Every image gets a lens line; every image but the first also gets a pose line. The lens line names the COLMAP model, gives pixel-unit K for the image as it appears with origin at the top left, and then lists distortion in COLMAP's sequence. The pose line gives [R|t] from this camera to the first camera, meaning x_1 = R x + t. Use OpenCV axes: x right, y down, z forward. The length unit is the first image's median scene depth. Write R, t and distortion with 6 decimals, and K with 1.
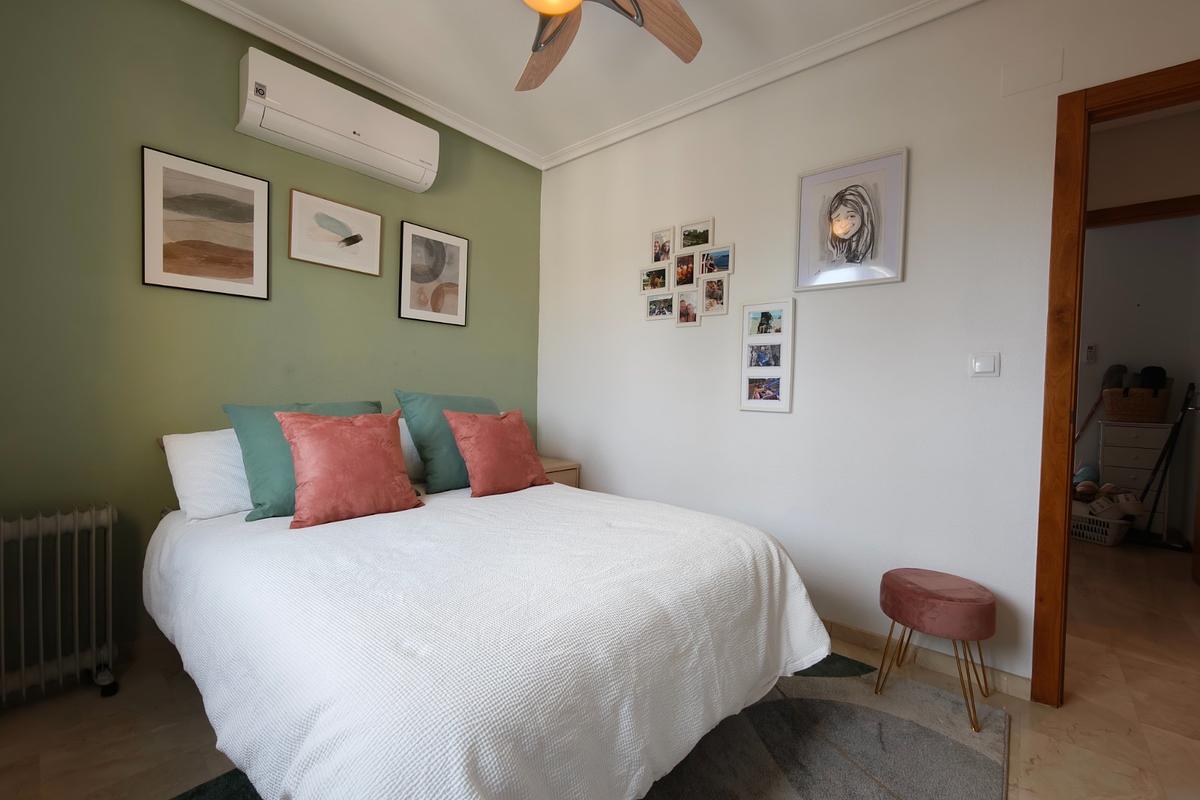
lens RADIAL K [[498.0, 0, 597.0], [0, 498.0, 400.5], [0, 0, 1]] dist [-0.000059, 0.000443]
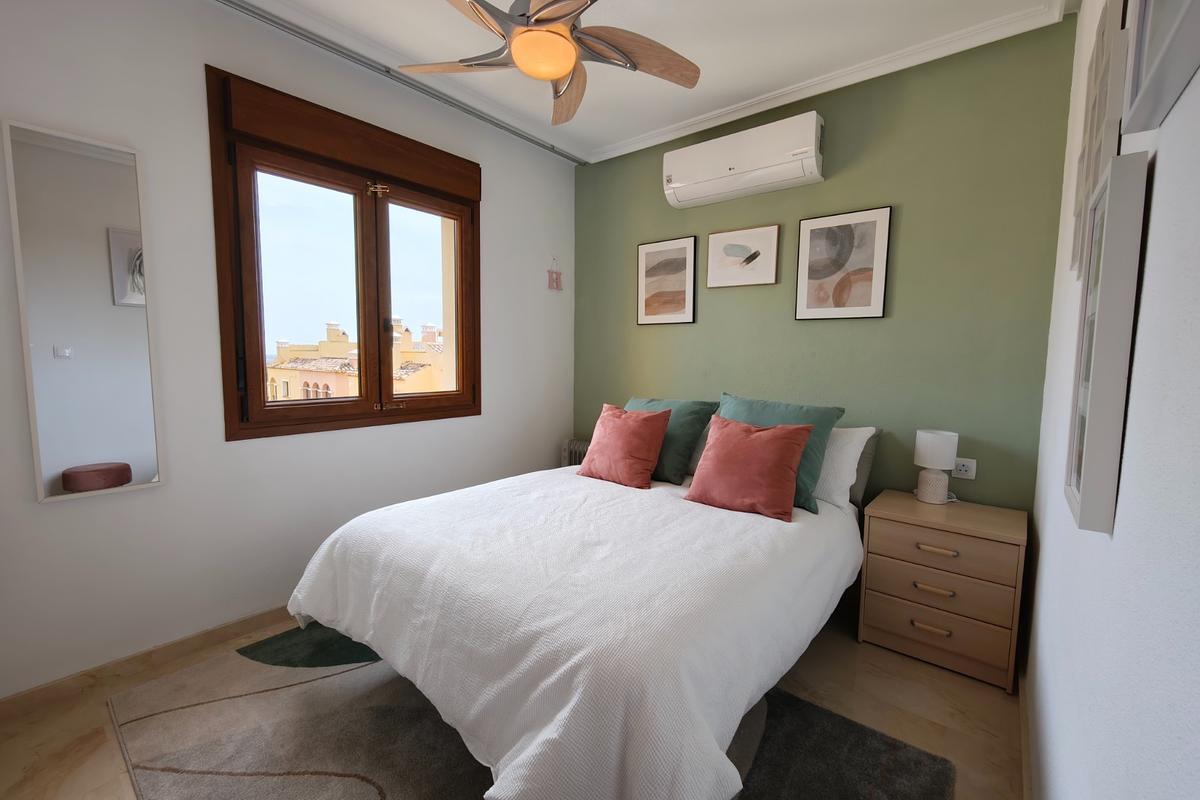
lens RADIAL K [[498.0, 0, 597.0], [0, 498.0, 400.5], [0, 0, 1]] dist [-0.000059, 0.000443]
pose [[0.025283, 0.068497, -0.997331, 0.593522], [-0.037250, 0.997022, 0.067531, -0.058732], [0.998986, 0.035444, 0.027759, 0.581944]]
